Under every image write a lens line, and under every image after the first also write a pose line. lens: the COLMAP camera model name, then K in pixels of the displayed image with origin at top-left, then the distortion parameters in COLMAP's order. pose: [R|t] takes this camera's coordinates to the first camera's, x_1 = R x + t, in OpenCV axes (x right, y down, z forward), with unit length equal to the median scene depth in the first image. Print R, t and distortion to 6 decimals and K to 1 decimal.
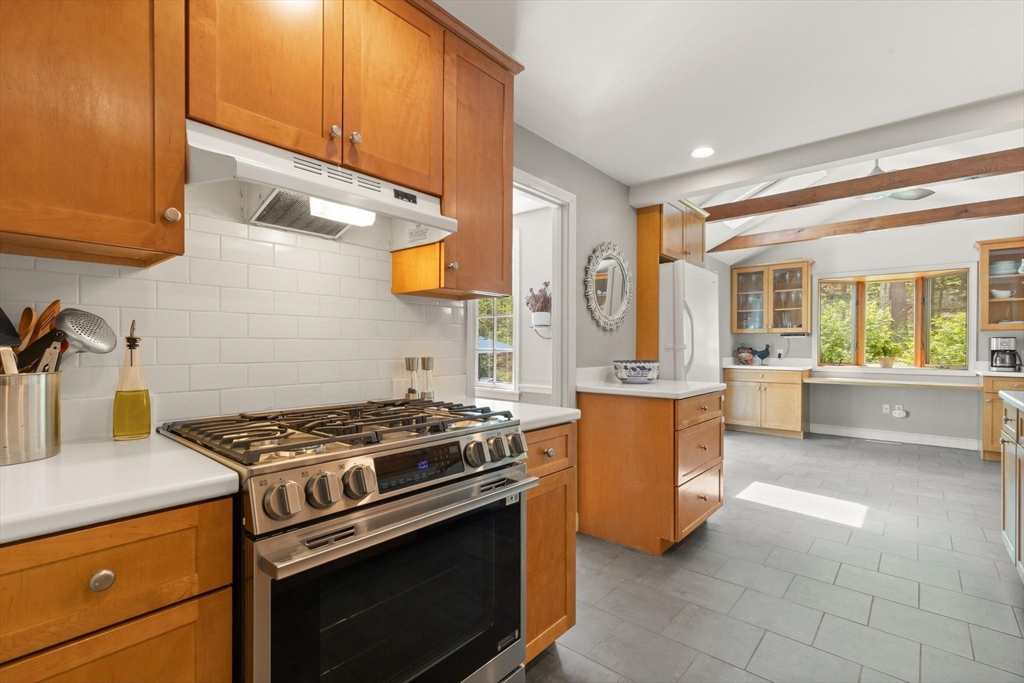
lens RADIAL K [[466.2, 0, 517.9], [0, 466.2, 346.7], [0, 0, 1]] dist [0.013190, -0.001852]
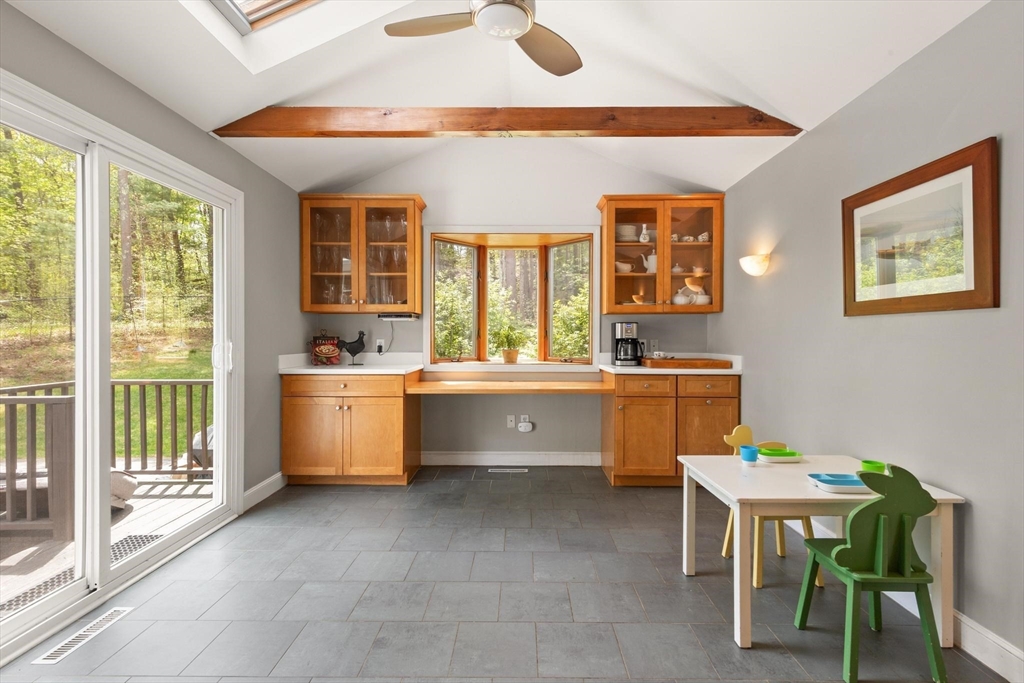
lens RADIAL K [[466.2, 0, 515.6], [0, 466.2, 338.2], [0, 0, 1]] dist [0.013190, -0.001852]
pose [[0.769750, -0.005782, 0.638319, 0.745778], [0.002419, 0.999978, 0.006141, 0.002065], [-0.638340, -0.003183, 0.769748, 0.995586]]
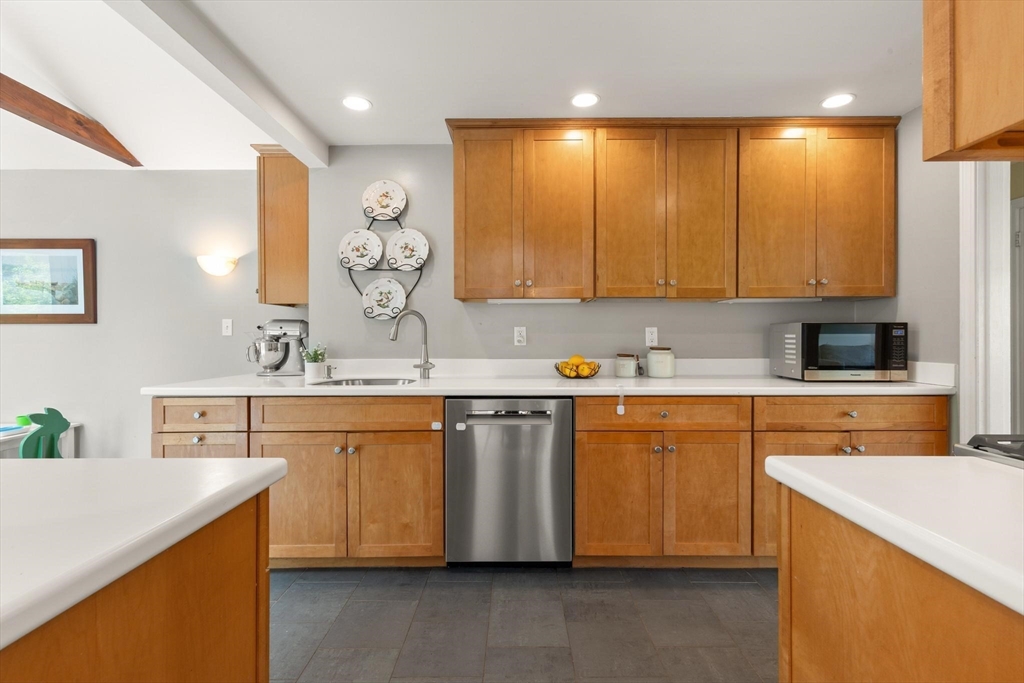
lens RADIAL K [[466.2, 0, 510.9], [0, 466.2, 337.2], [0, 0, 1]] dist [0.013190, -0.001852]
pose [[-0.632115, -0.002495, 0.774871, -0.030337], [0.001264, 0.999990, 0.004252, -0.000999], [-0.774874, 0.003667, -0.632105, 1.004822]]
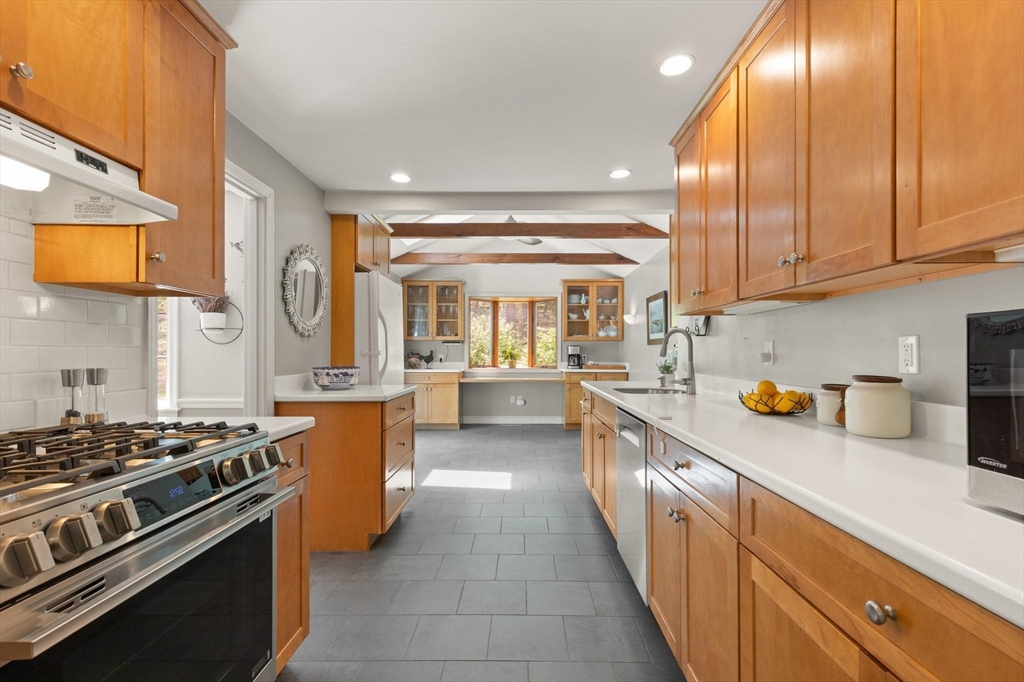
lens RADIAL K [[466.2, 0, 525.9], [0, 466.2, 350.5], [0, 0, 1]] dist [0.013190, -0.001852]
pose [[0.758306, 0.000735, 0.651898, -0.081503], [0.001746, 0.999993, -0.003159, -0.001557], [-0.651897, 0.003534, 0.758300, -0.025775]]
